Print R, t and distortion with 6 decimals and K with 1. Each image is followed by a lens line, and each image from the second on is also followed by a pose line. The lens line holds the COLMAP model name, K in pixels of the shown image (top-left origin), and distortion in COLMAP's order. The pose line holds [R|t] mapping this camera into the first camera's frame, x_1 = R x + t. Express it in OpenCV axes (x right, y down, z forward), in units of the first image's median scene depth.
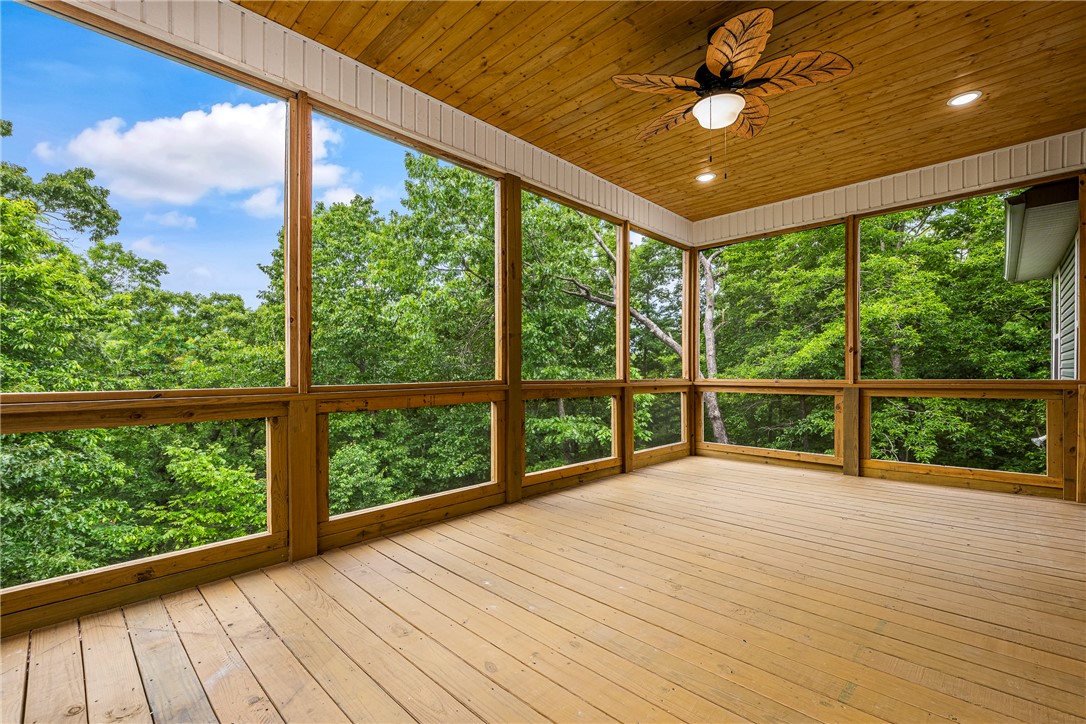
lens RADIAL K [[472.0, 0, 548.3], [0, 472.0, 375.0], [0, 0, 1]] dist [-0.000209, -0.000025]
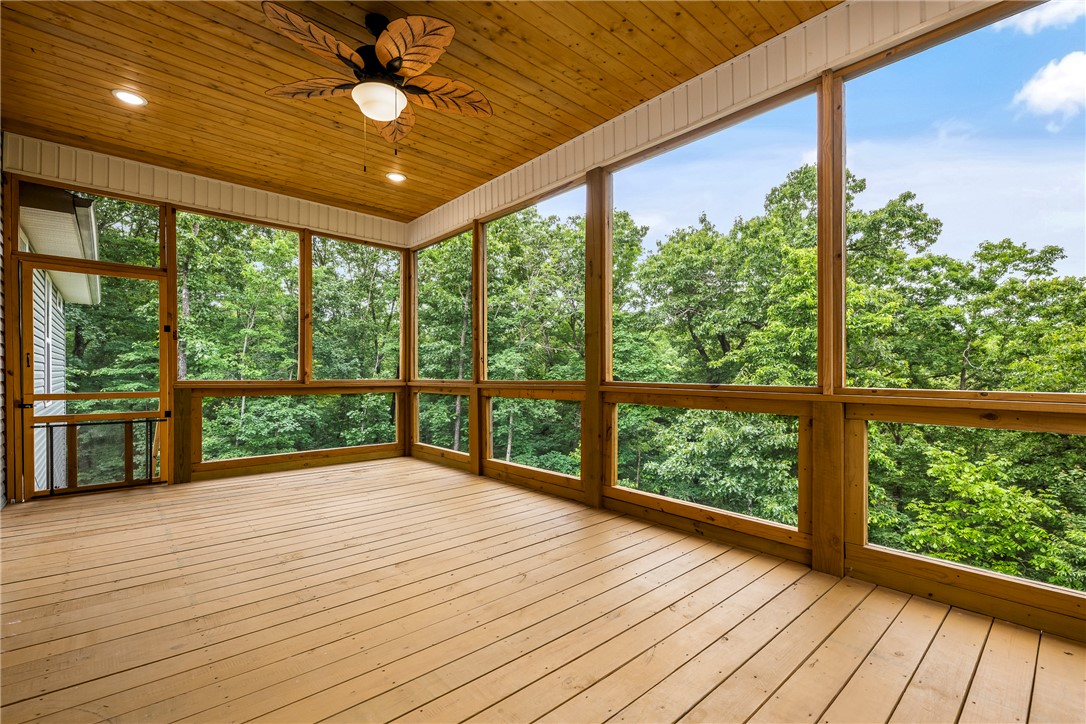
lens RADIAL K [[472.0, 0, 548.3], [0, 472.0, 375.0], [0, 0, 1]] dist [-0.000209, -0.000025]
pose [[-0.060743, 0.005500, -0.998138, 0.469238], [-0.006272, 0.999963, 0.005892, -0.003078], [0.998134, 0.006618, -0.060706, 0.504038]]
